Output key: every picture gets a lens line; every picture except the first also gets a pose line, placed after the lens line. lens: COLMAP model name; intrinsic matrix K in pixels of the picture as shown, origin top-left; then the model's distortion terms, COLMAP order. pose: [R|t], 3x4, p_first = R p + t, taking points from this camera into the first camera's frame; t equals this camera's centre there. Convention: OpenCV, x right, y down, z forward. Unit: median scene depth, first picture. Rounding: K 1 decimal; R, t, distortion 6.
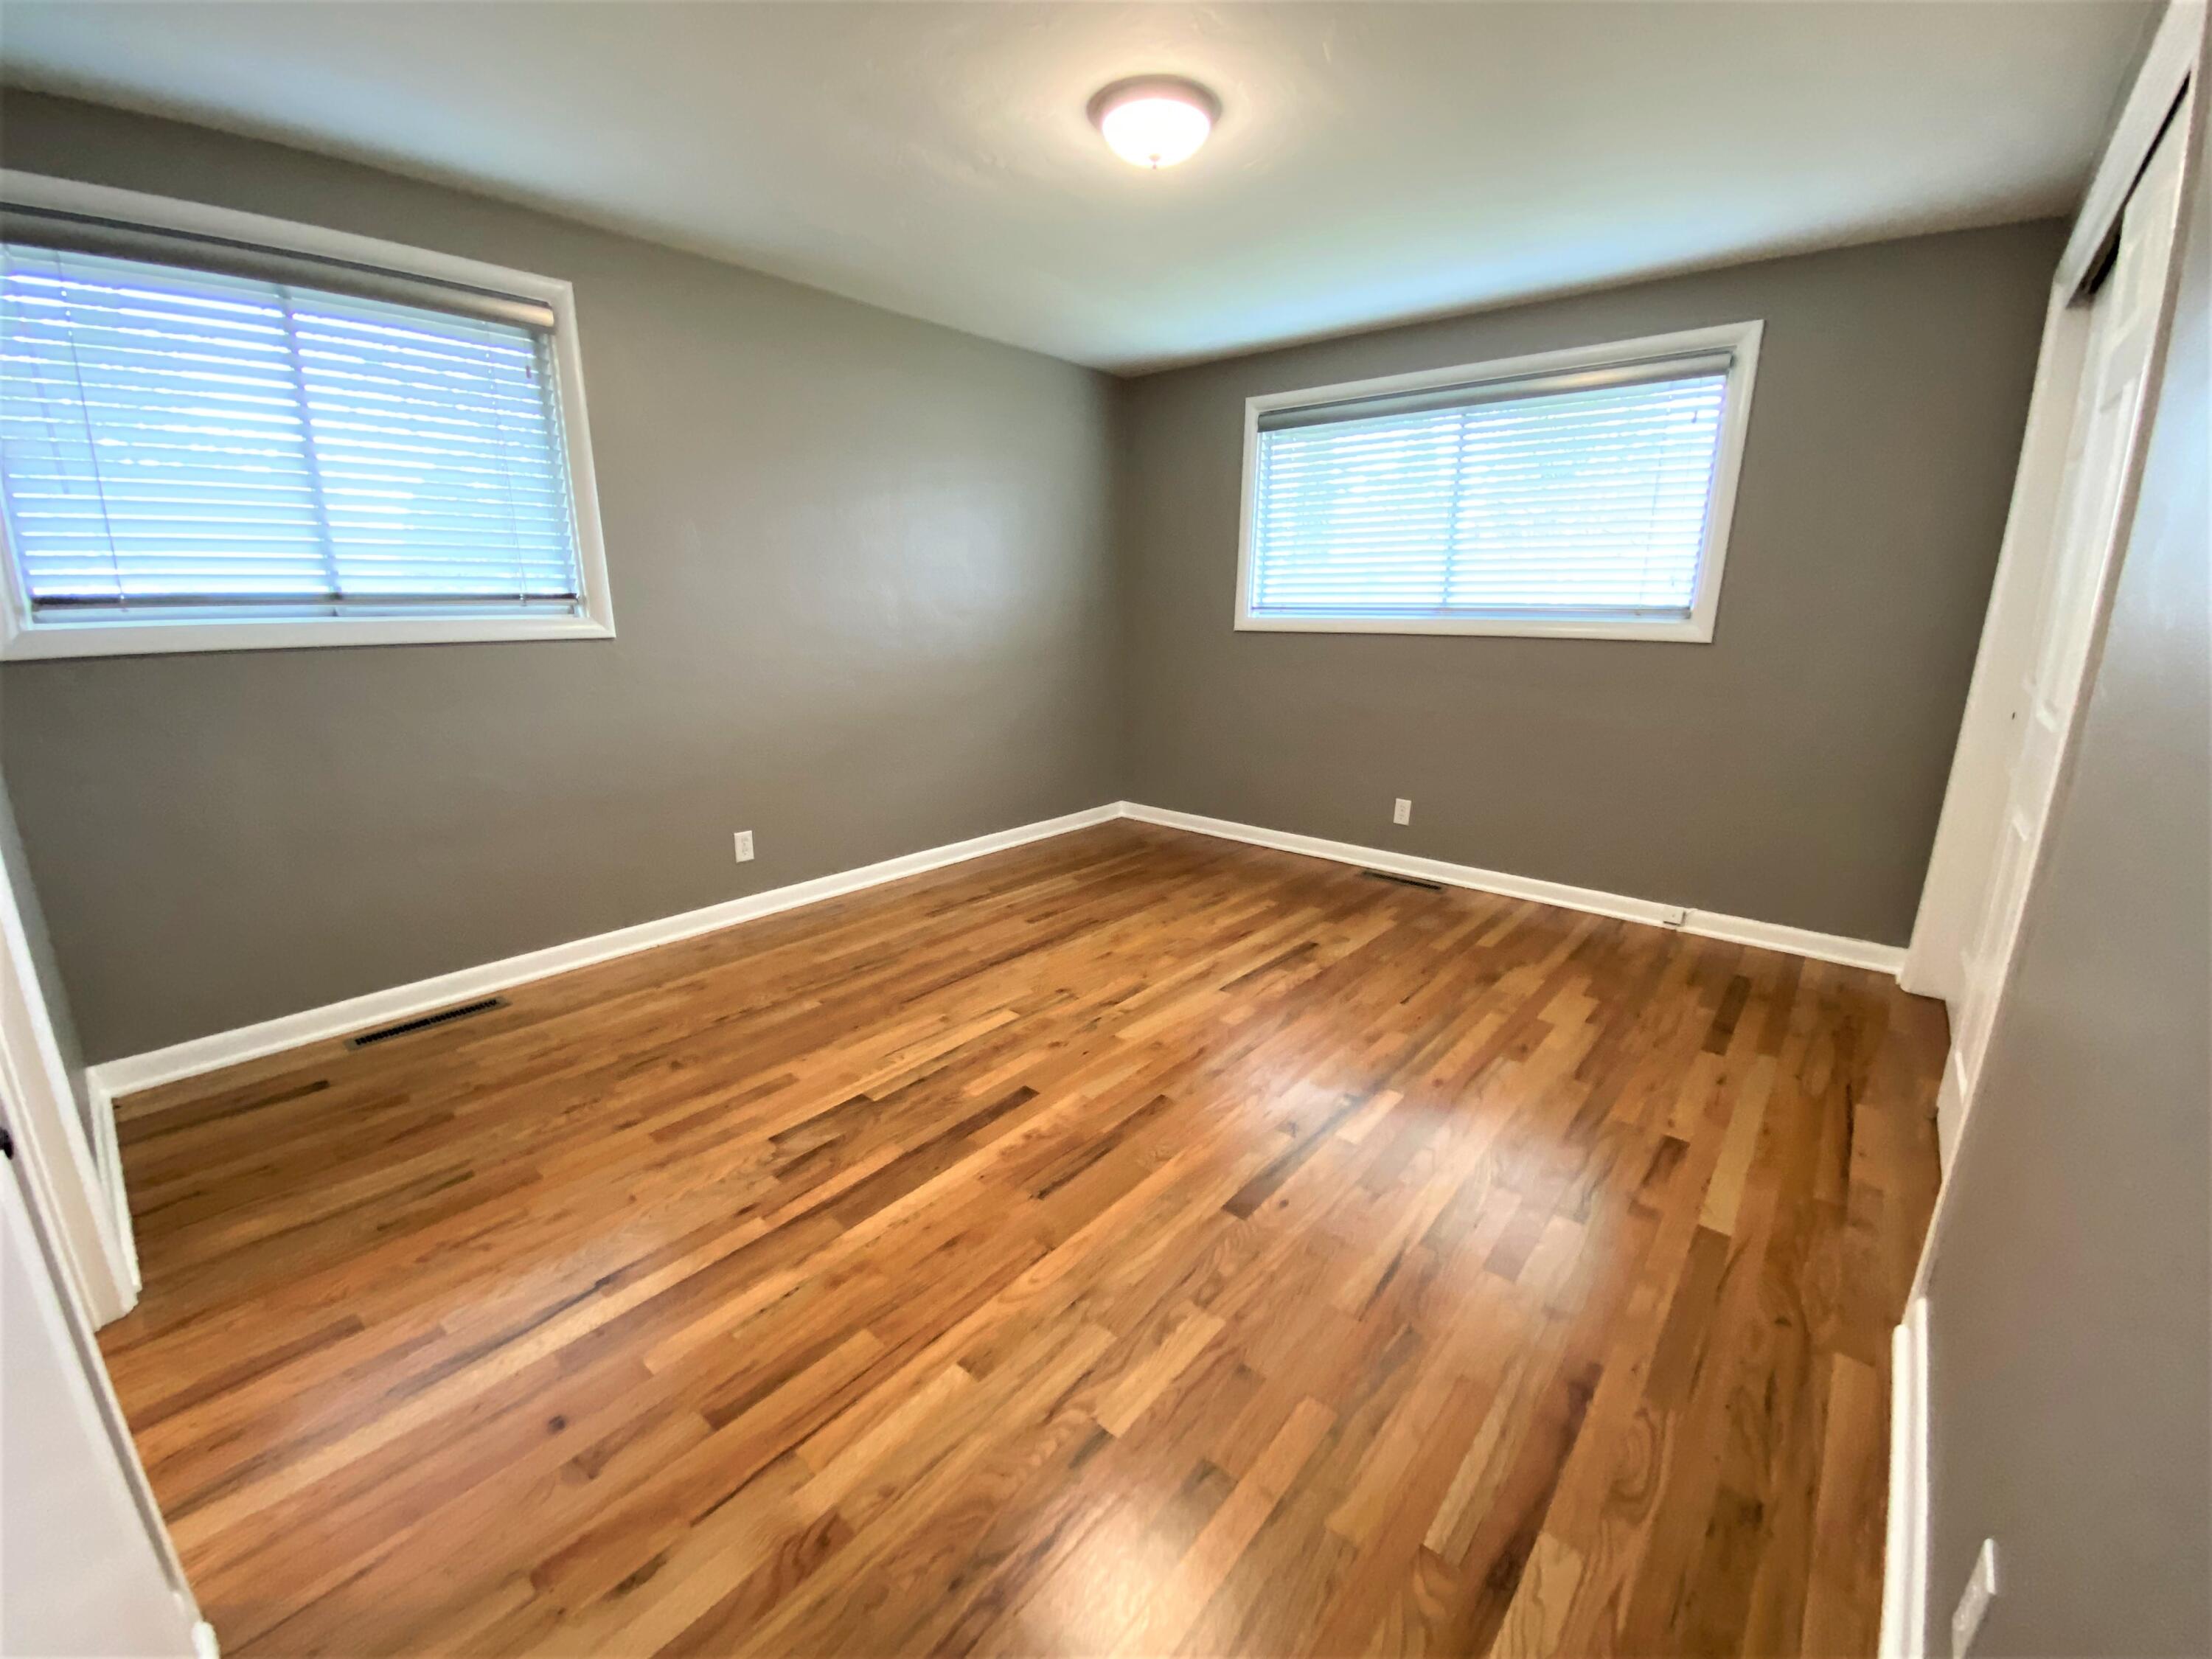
lens RADIAL K [[896.4, 0, 1106.6], [0, 896.4, 825.3], [0, 0, 1]] dist [0.051009, -0.040905]
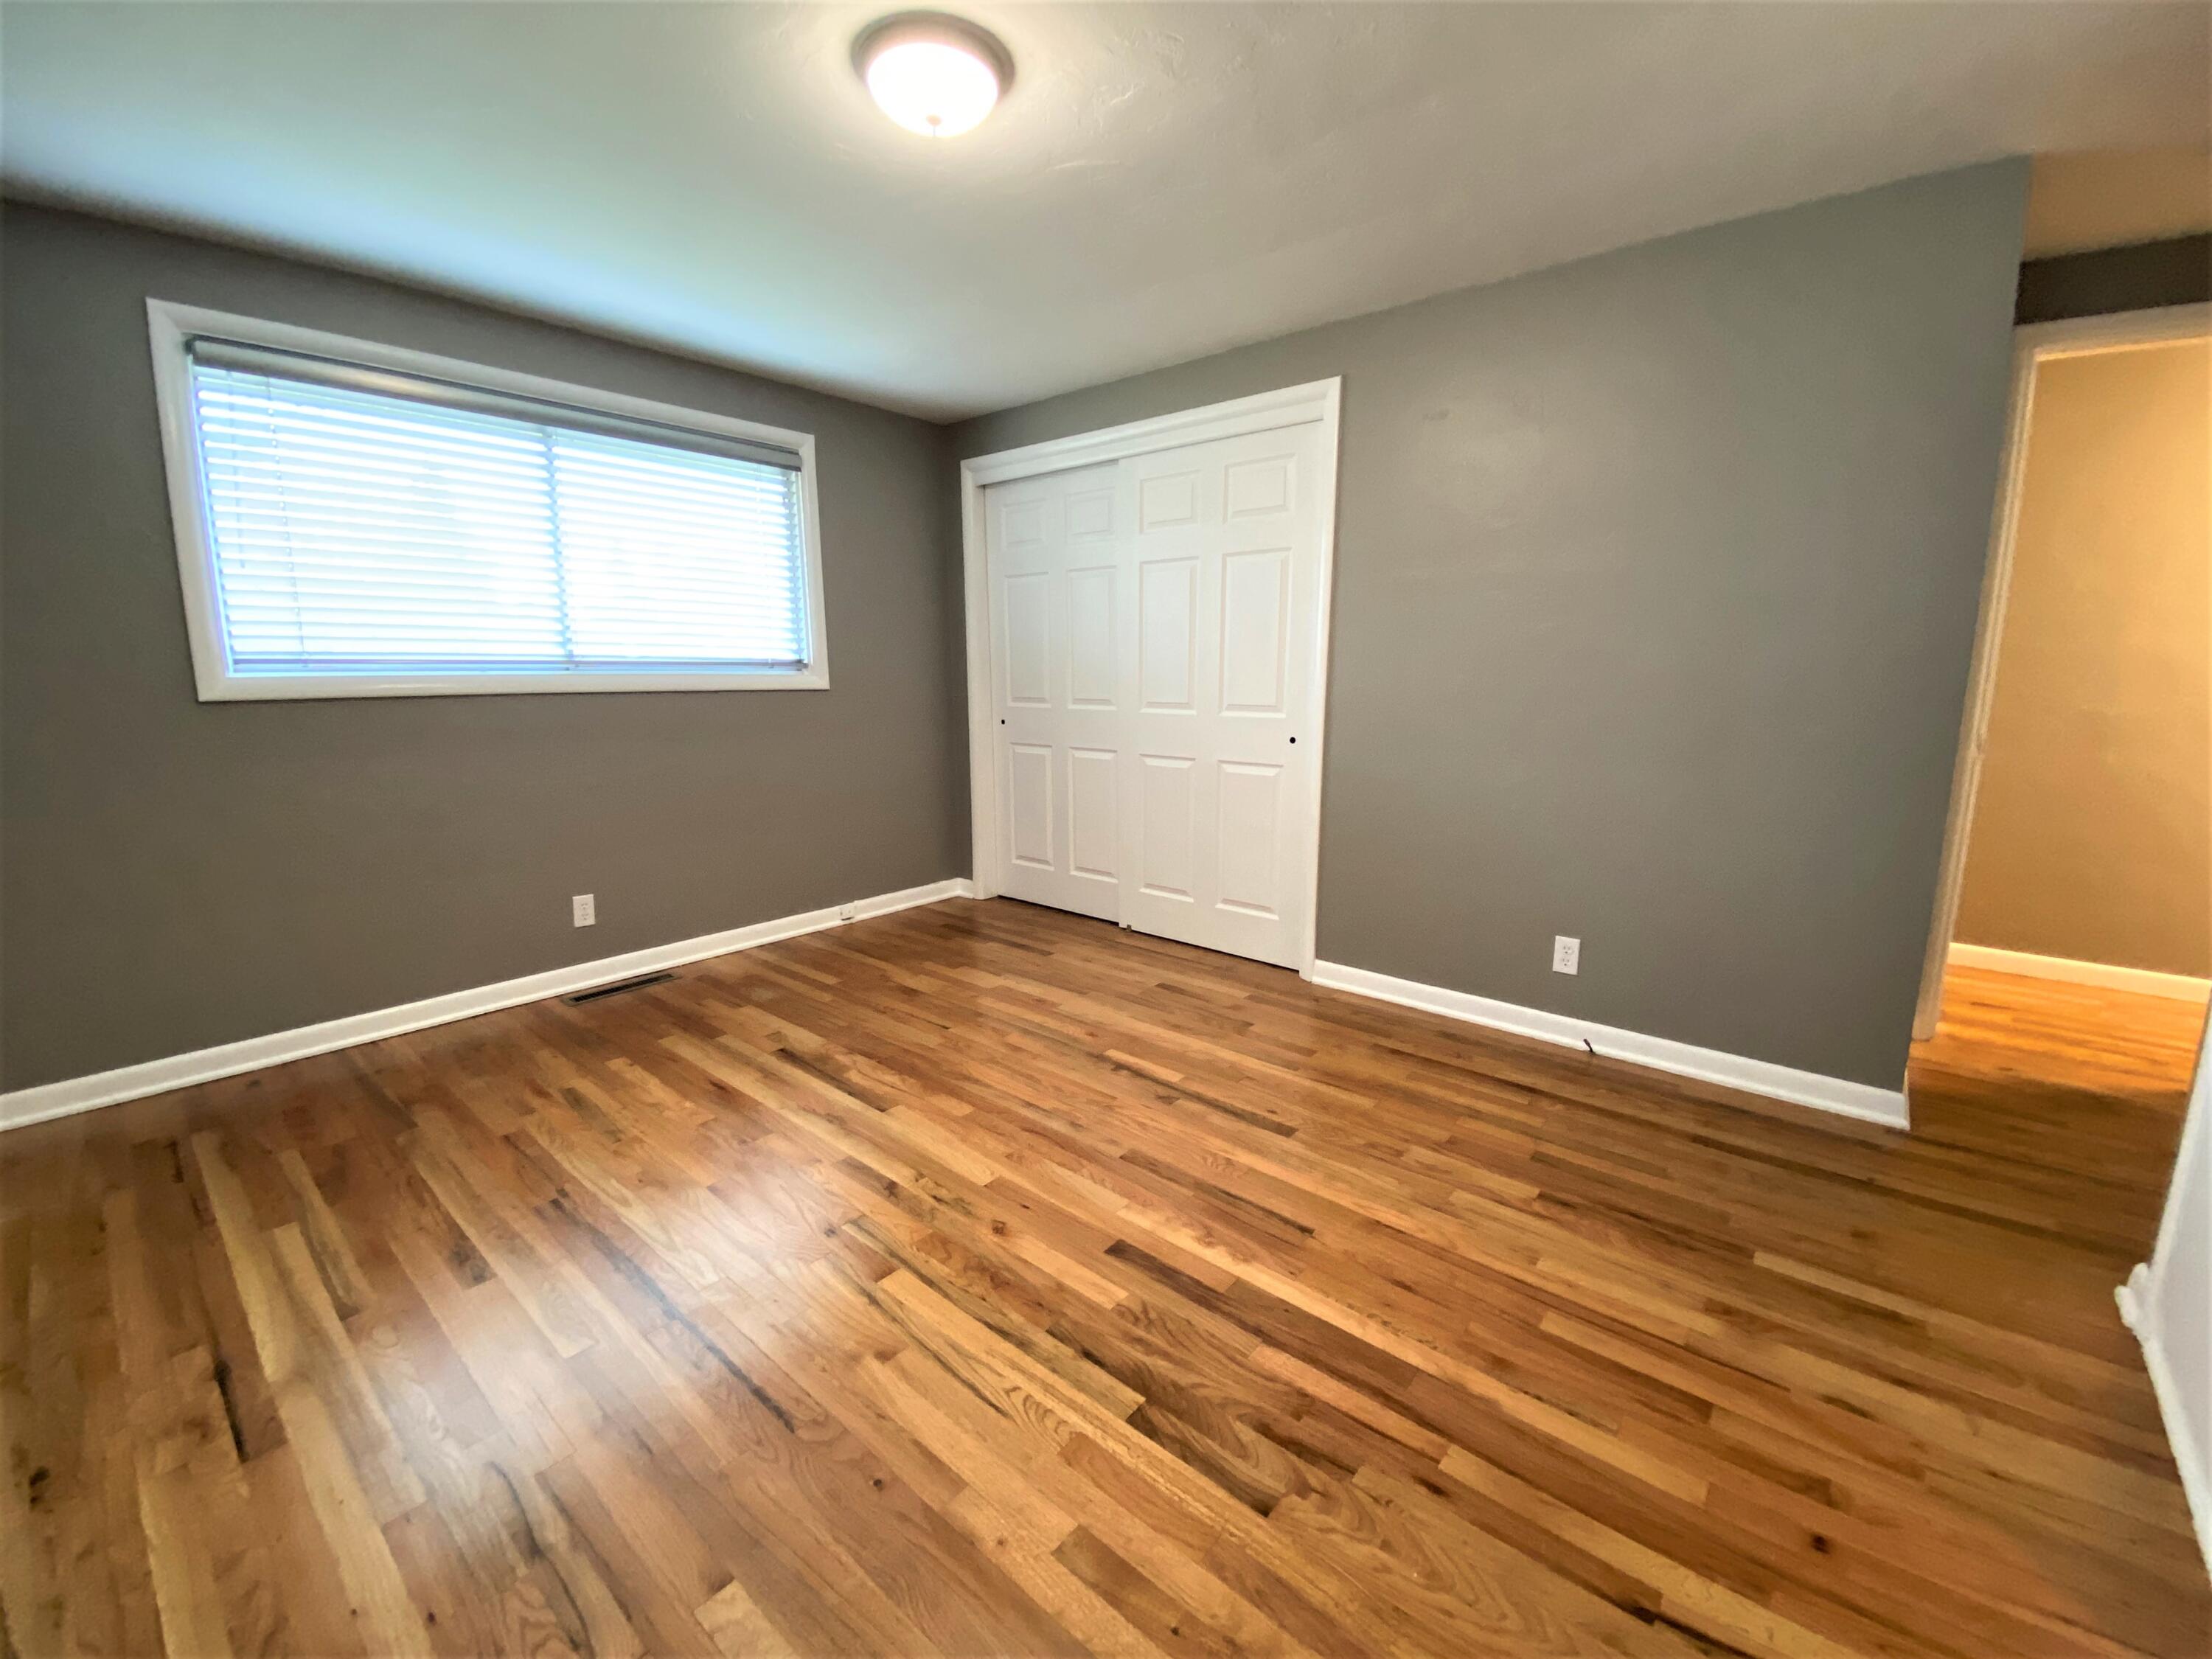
lens RADIAL K [[896.6, 0, 1101.8], [0, 896.6, 828.1], [0, 0, 1]] dist [0.059350, -0.041389]
pose [[-0.001520, -0.183051, 0.983102, -0.683303], [0.243424, 0.953464, 0.177909, -0.175041], [-0.969919, 0.239581, 0.043110, 0.746019]]
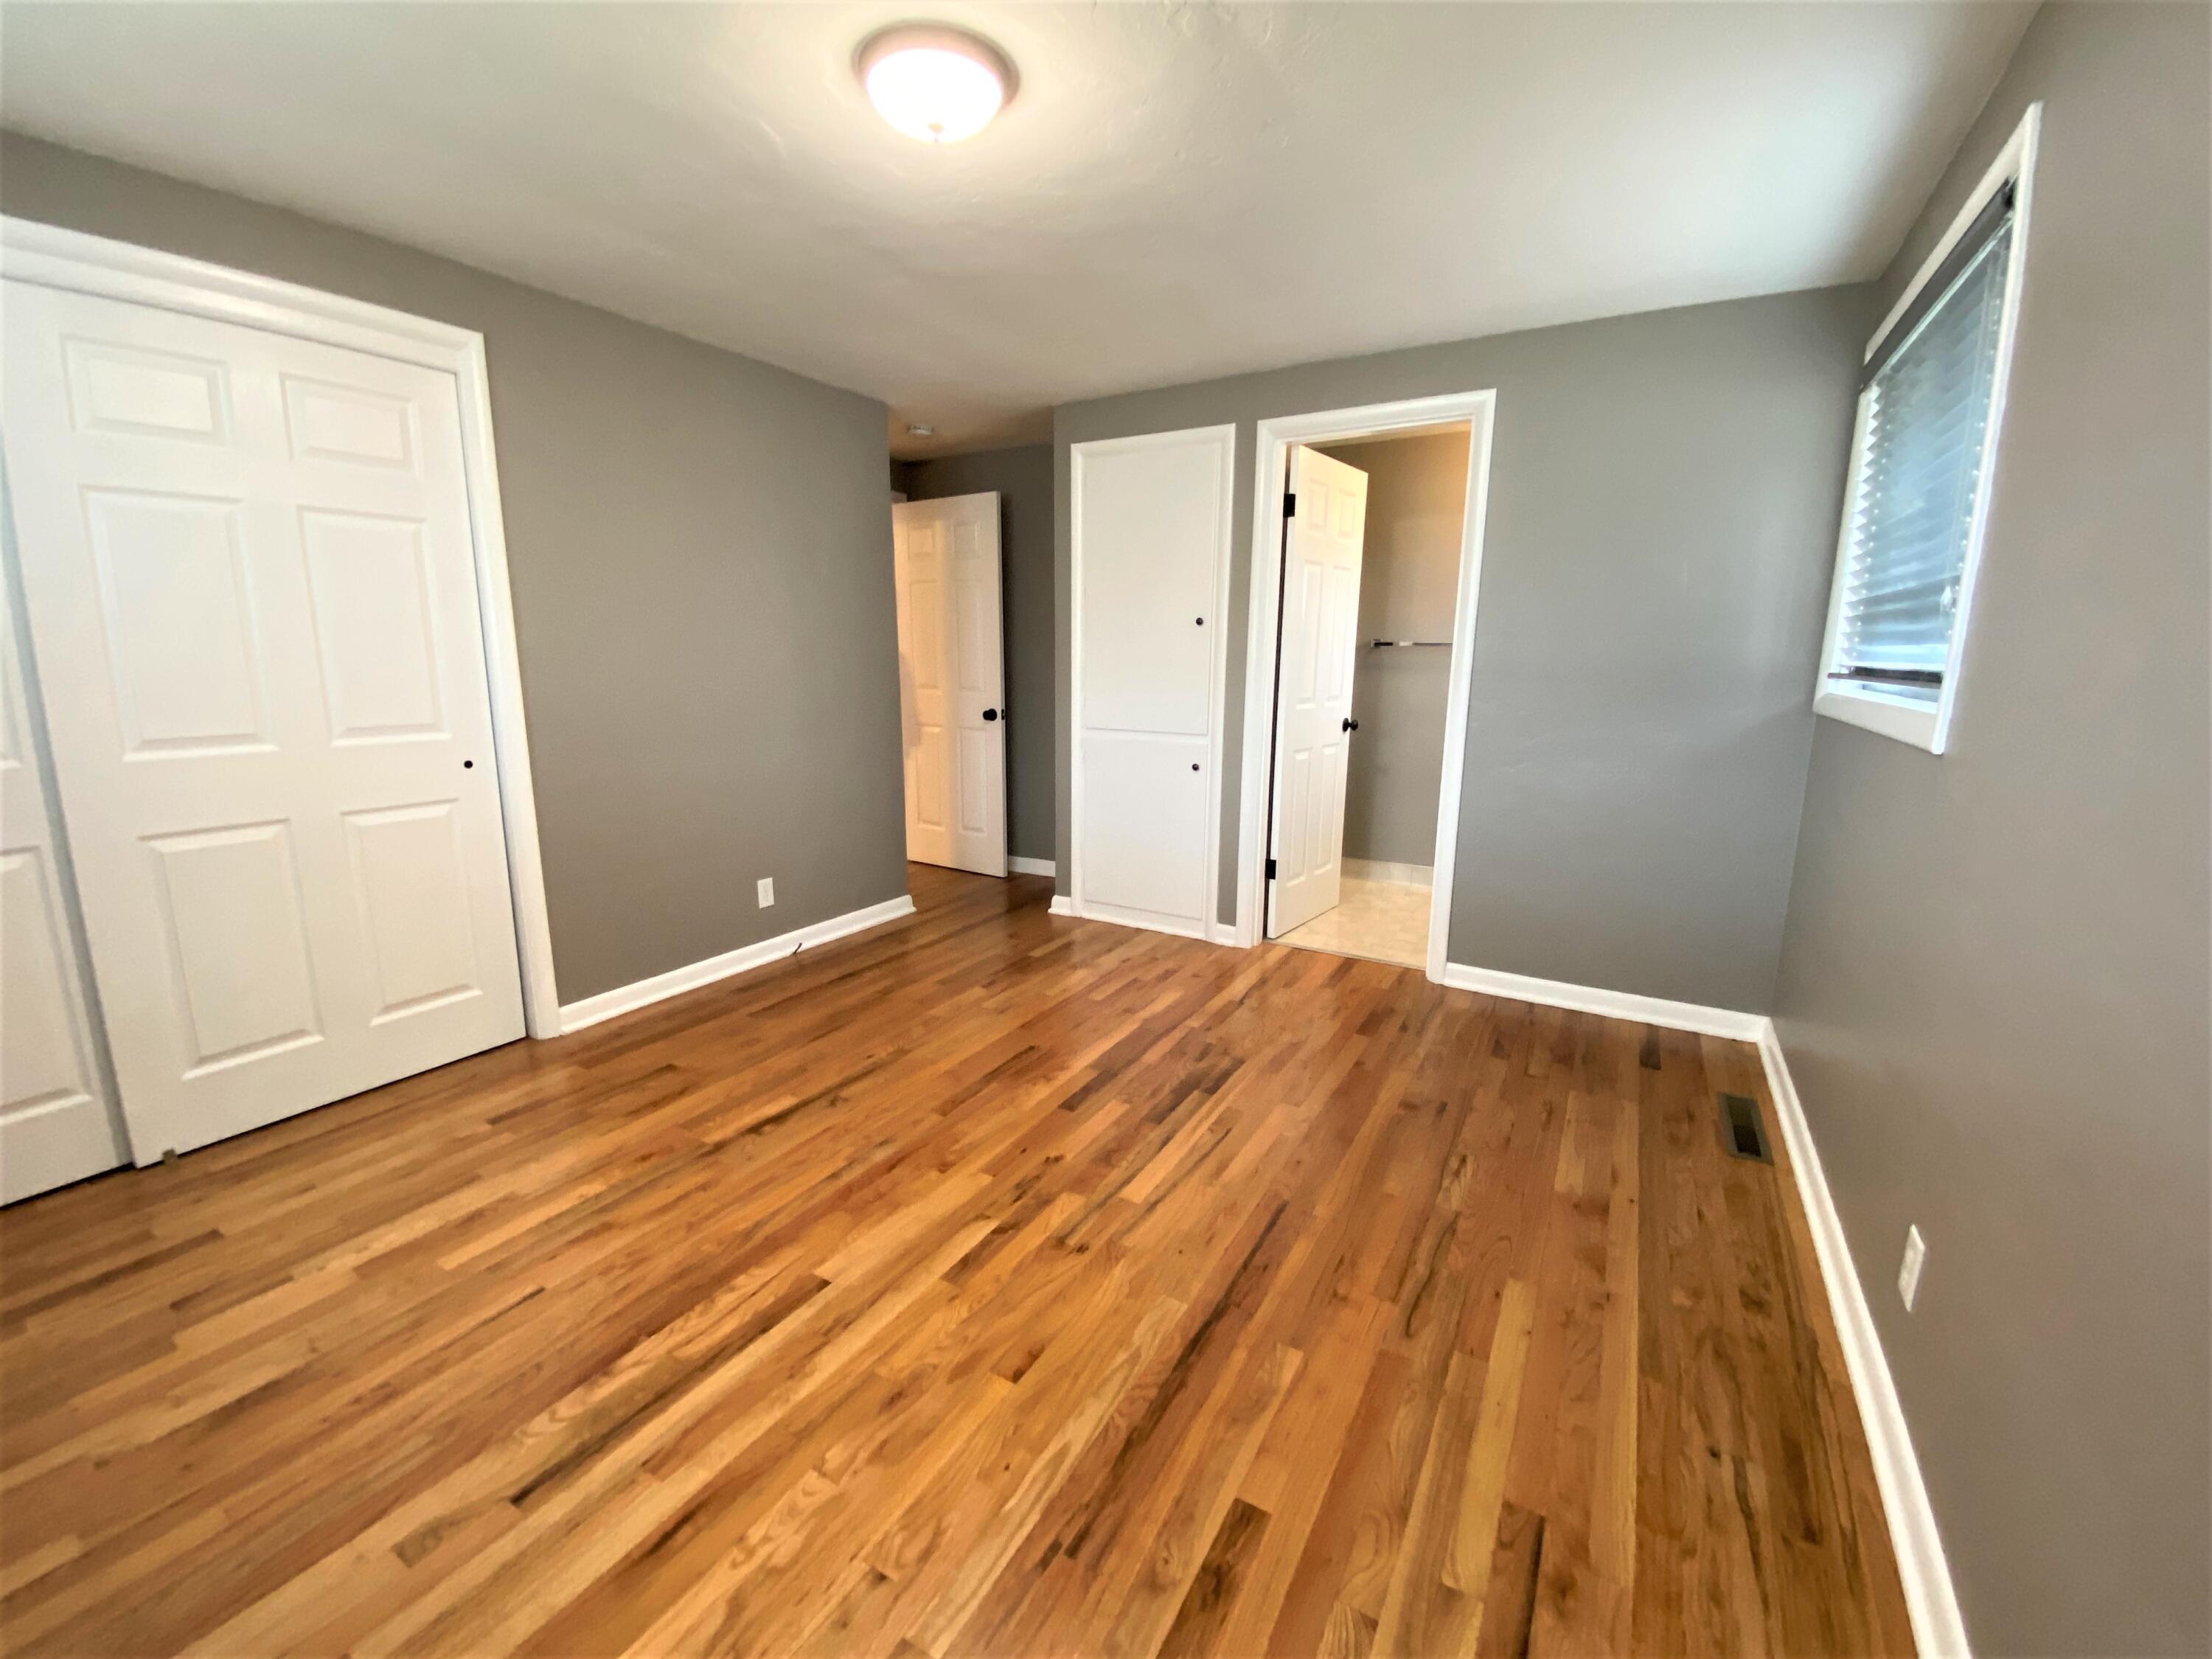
lens RADIAL K [[896.6, 0, 1101.8], [0, 896.6, 828.1], [0, 0, 1]] dist [0.059350, -0.041389]
pose [[-0.984206, 0.021487, -0.175718, 0.048515], [-0.054917, 0.906579, 0.418449, -0.398148], [0.168294, 0.421490, -0.891080, 1.546500]]
